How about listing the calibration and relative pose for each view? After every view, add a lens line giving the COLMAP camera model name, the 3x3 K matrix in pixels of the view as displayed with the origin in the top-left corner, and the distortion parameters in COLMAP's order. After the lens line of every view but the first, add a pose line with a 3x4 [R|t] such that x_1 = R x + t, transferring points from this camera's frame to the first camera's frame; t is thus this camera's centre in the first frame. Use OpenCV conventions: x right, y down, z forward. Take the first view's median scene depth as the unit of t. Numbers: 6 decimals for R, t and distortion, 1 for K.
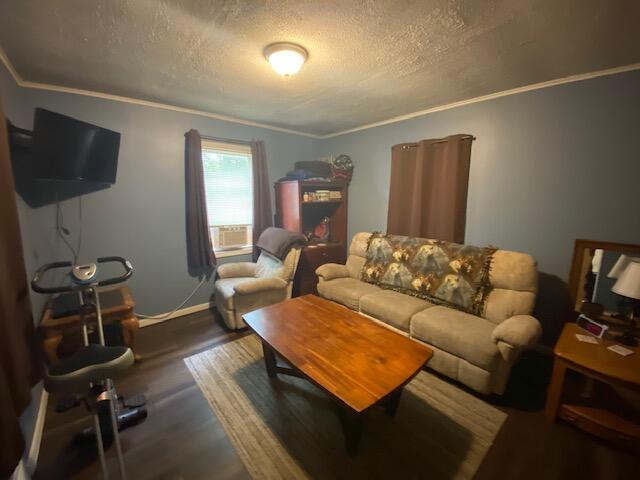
lens RADIAL K [[267.7, 0, 320.0], [0, 267.7, 240.0], [0, 0, 1]] dist [-0.000142, -0.000016]
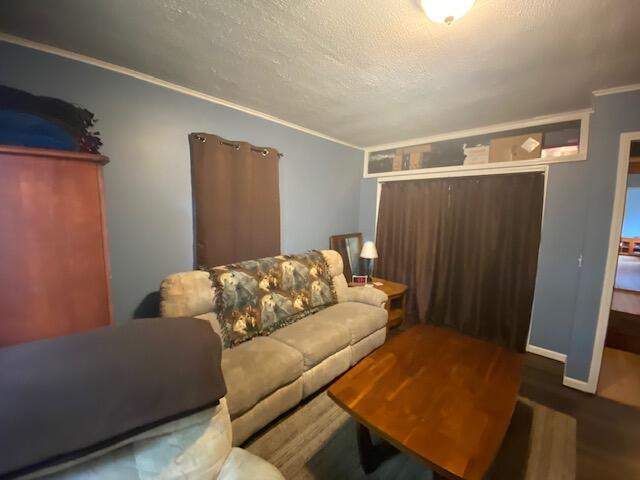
lens RADIAL K [[267.7, 0, 320.0], [0, 267.7, 240.0], [0, 0, 1]] dist [-0.000142, -0.000016]
pose [[-0.086965, -0.120675, 0.988875, -0.485007], [0.163272, 0.977487, 0.133644, -0.150281], [-0.982741, 0.173077, -0.065304, 0.883440]]
